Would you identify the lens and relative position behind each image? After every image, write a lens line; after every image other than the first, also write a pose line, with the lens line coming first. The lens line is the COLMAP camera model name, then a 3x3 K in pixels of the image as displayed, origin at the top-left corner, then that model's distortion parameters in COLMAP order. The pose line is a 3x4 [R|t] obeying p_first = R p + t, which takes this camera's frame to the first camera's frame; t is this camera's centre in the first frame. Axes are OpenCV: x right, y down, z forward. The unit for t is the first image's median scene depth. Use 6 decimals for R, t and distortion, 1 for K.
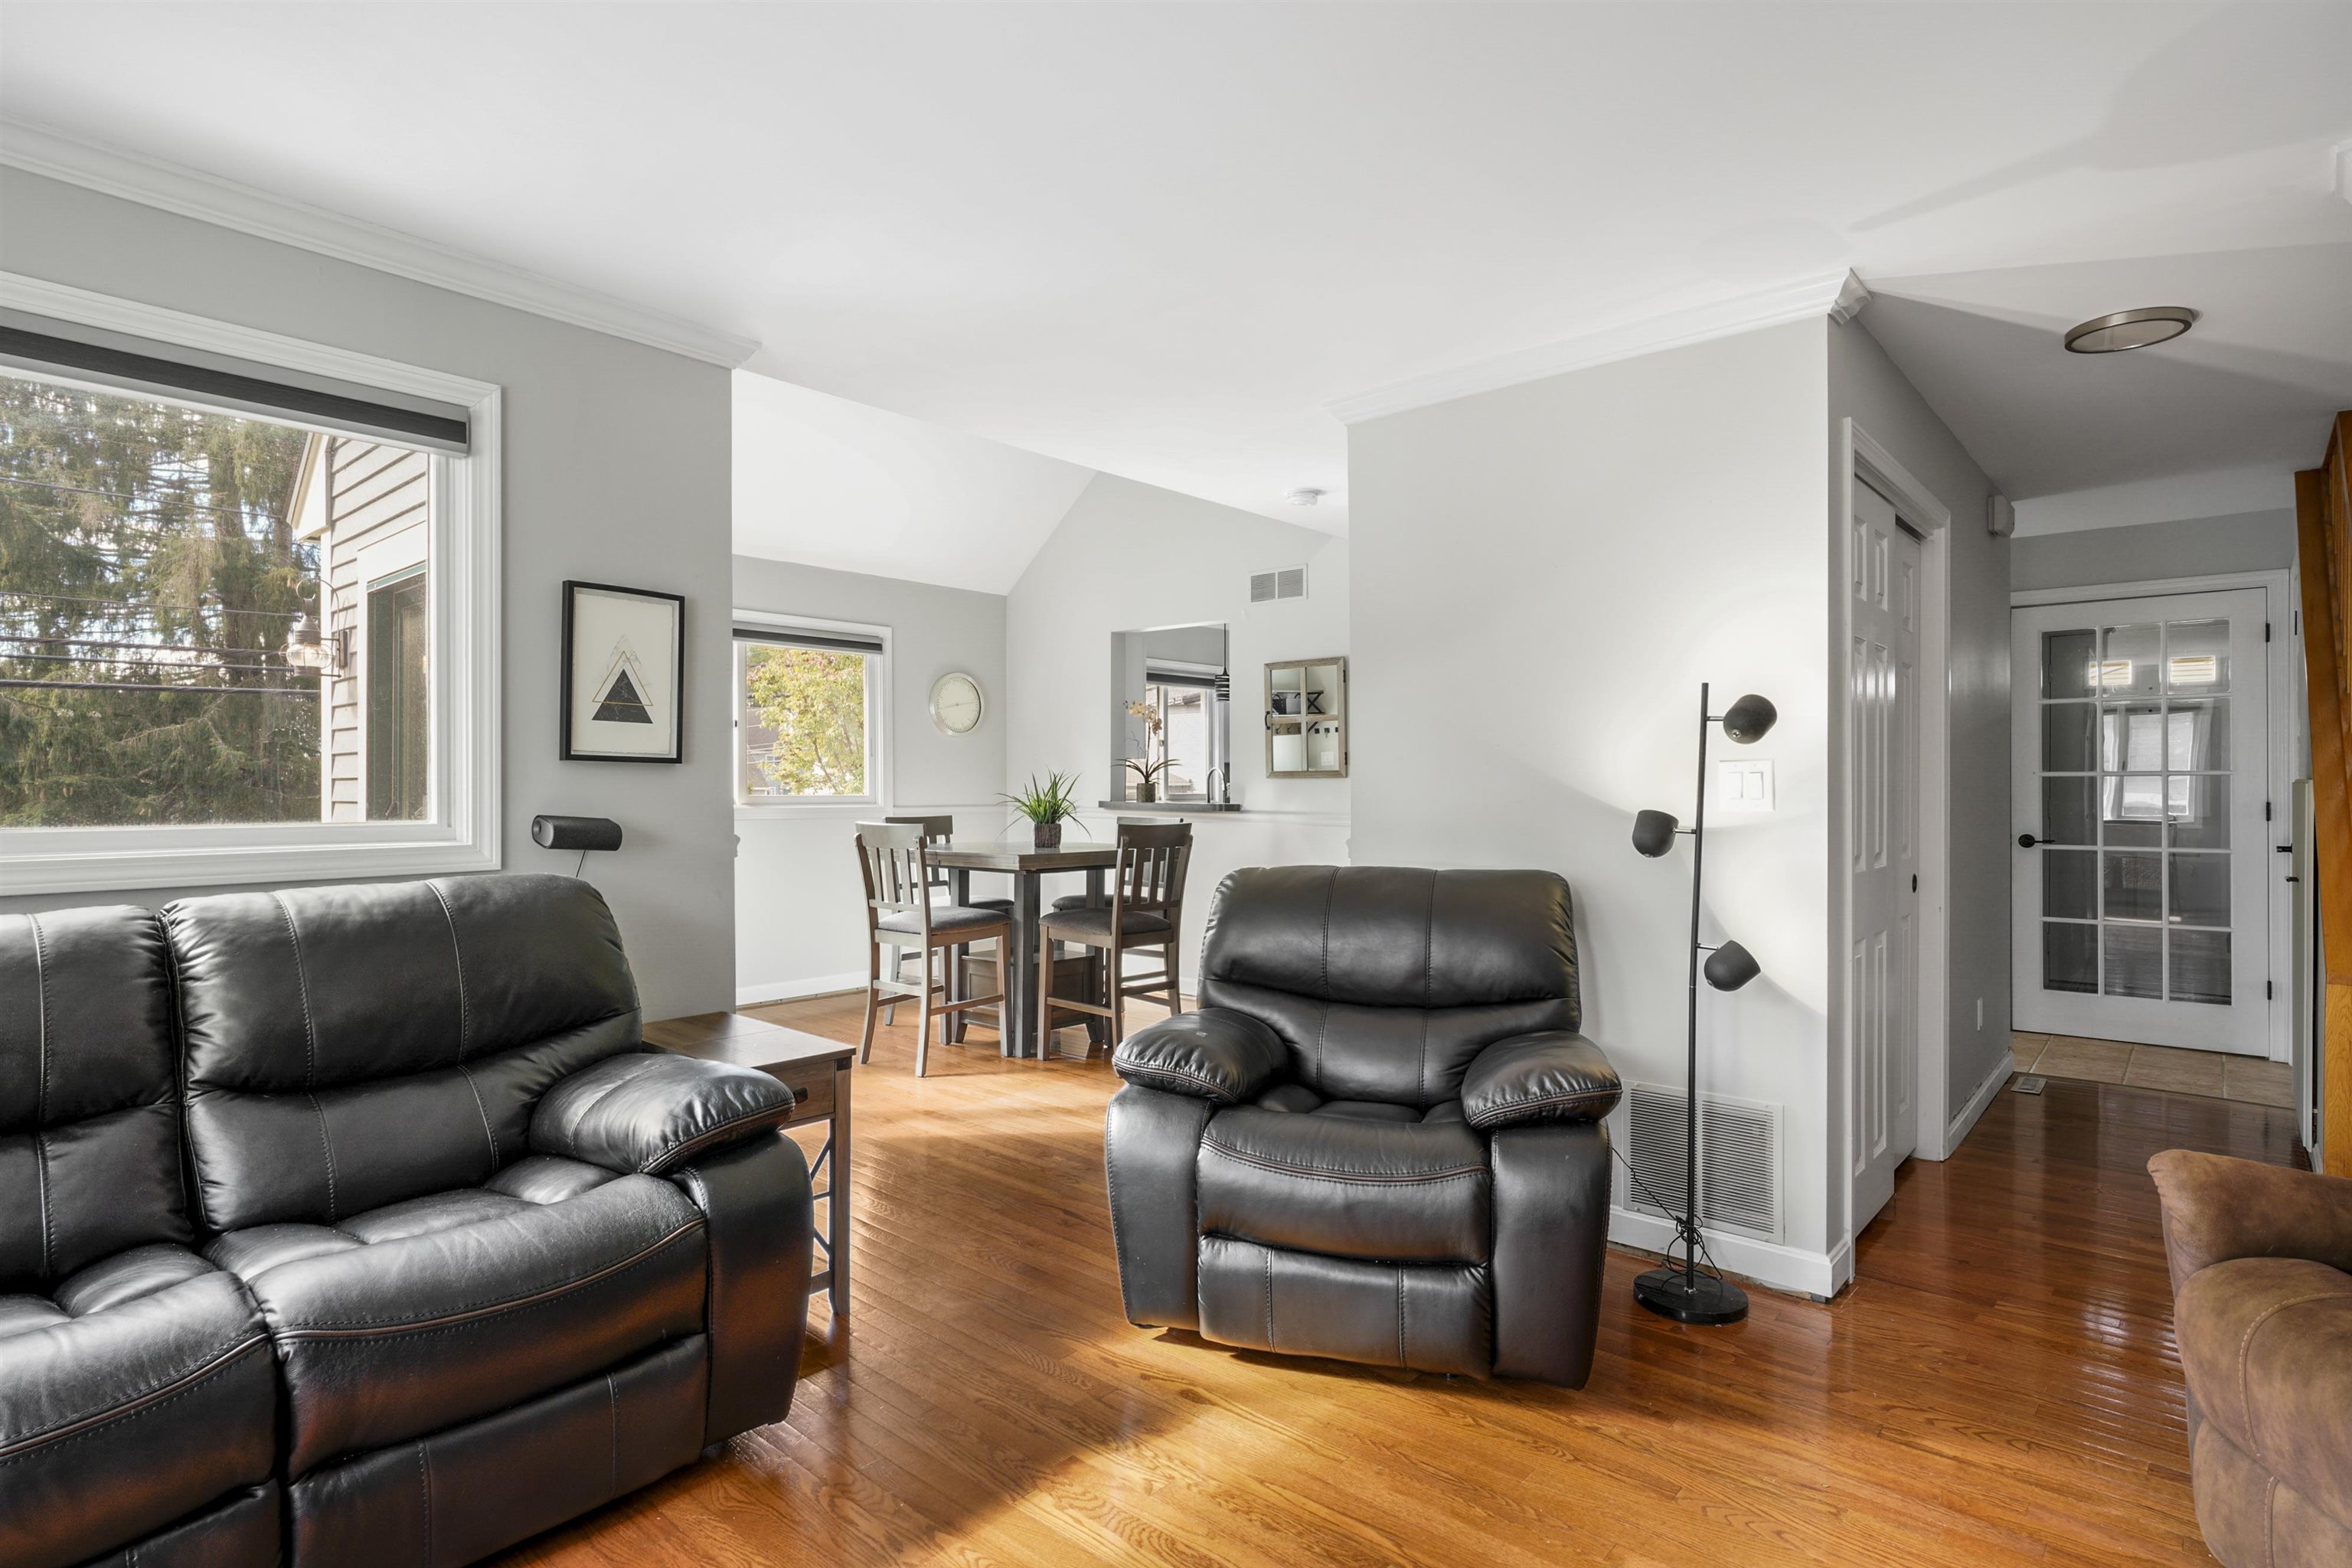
lens RADIAL K [[1231.3, 0, 1169.0], [0, 1231.3, 781.0], [0, 0, 1]] dist [0.006491, 0.000010]
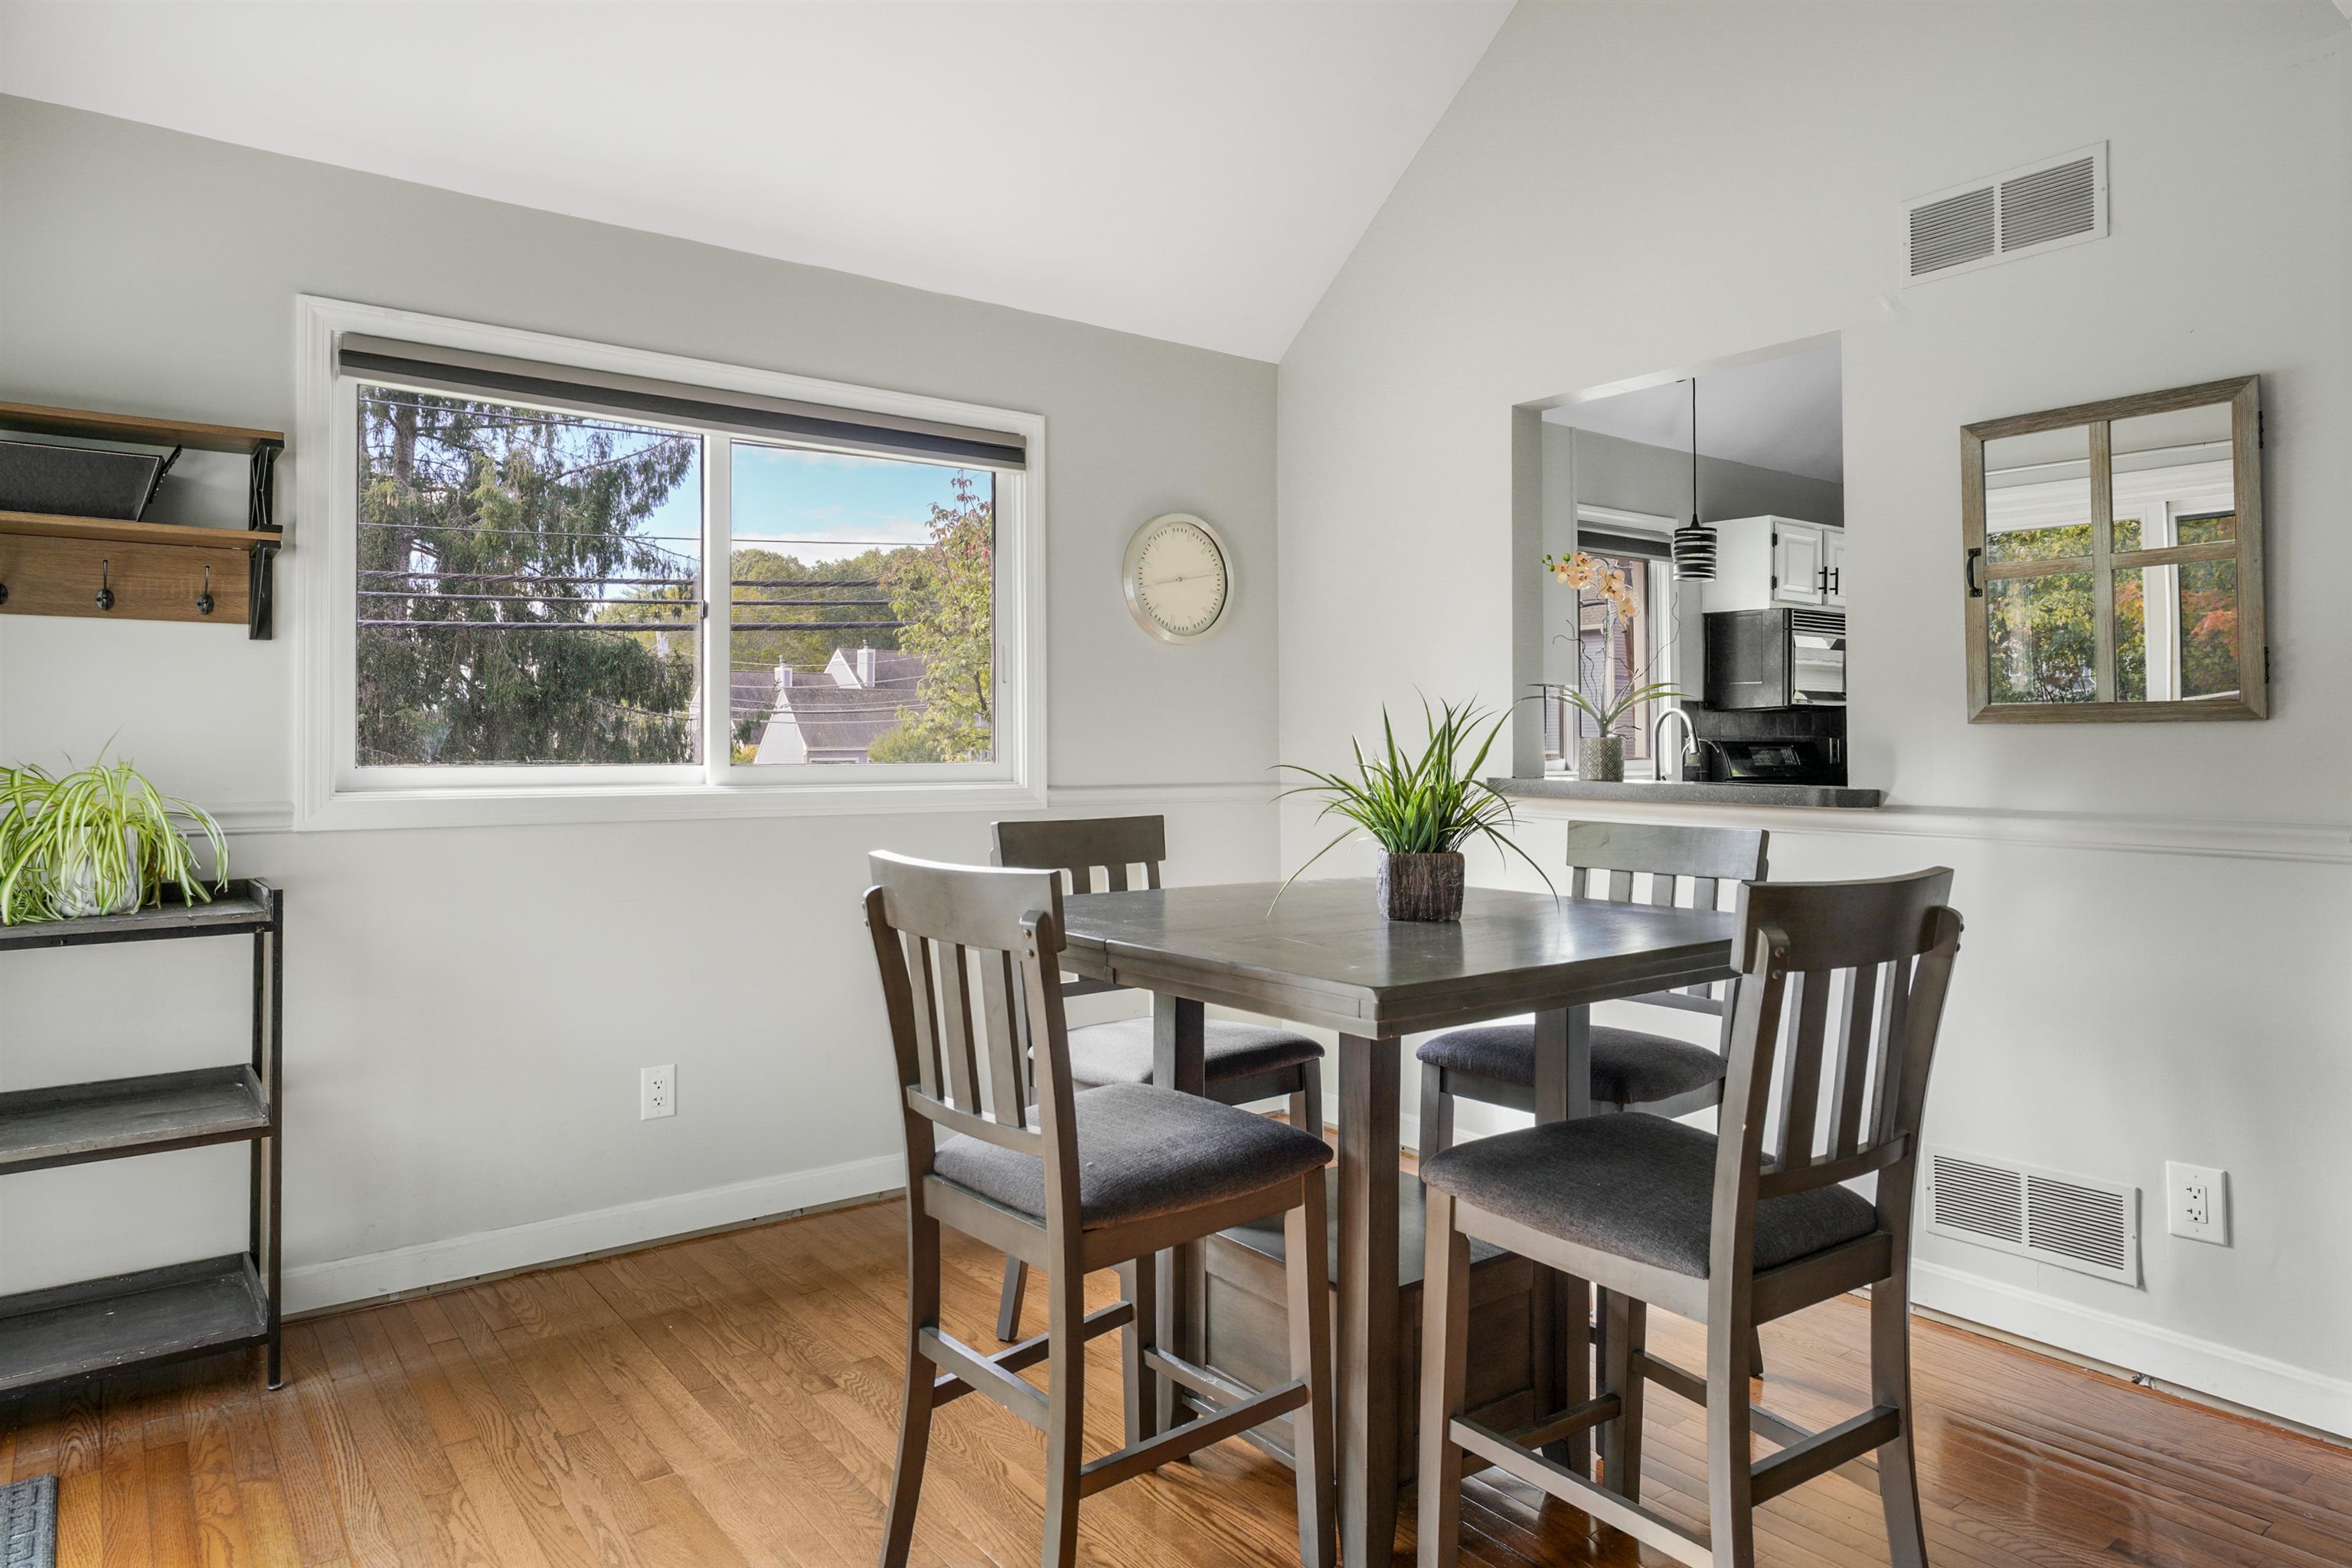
lens RADIAL K [[1432.1, 0, 1176.1], [0, 1432.1, 764.5], [0, 0, 1]] dist [-0.001932, -0.001996]
pose [[0.983761, 0.002360, -0.179469, -0.094429], [0.000914, 0.999835, 0.018160, 0.002492], [0.179482, -0.018029, 0.983596, 0.582178]]
